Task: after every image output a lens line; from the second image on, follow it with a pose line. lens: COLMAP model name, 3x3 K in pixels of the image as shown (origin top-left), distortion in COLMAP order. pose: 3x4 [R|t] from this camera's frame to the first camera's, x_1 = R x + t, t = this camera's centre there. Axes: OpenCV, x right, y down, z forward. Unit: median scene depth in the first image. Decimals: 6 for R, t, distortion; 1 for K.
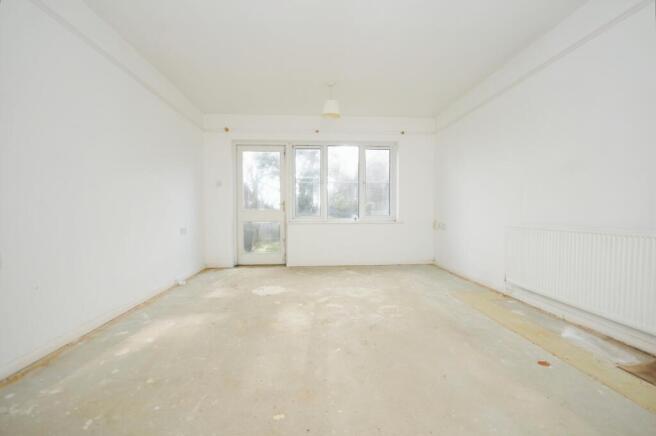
lens RADIAL K [[304.5, 0, 328.3], [0, 304.5, 215.8], [0, 0, 1]] dist [-0.001413, 0.000002]
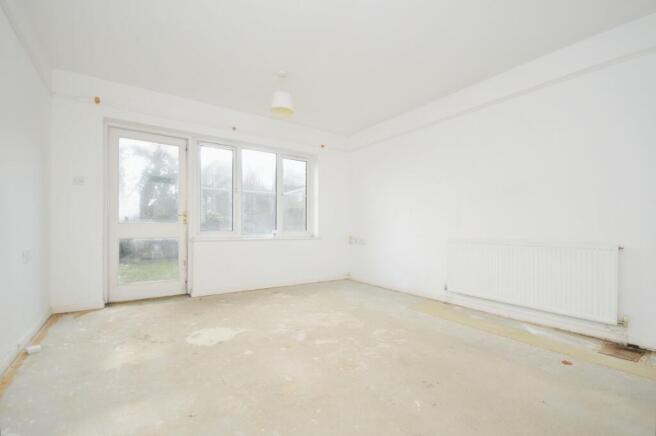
lens RADIAL K [[294.3, 0, 327.3], [0, 294.3, 226.4], [0, 0, 1]] dist [-0.000822, -0.000368]
pose [[0.853636, 0.011345, 0.520747, -0.232225], [-0.004826, 0.999892, -0.013873, -0.001964], [-0.520848, 0.009329, 0.853599, 0.191235]]
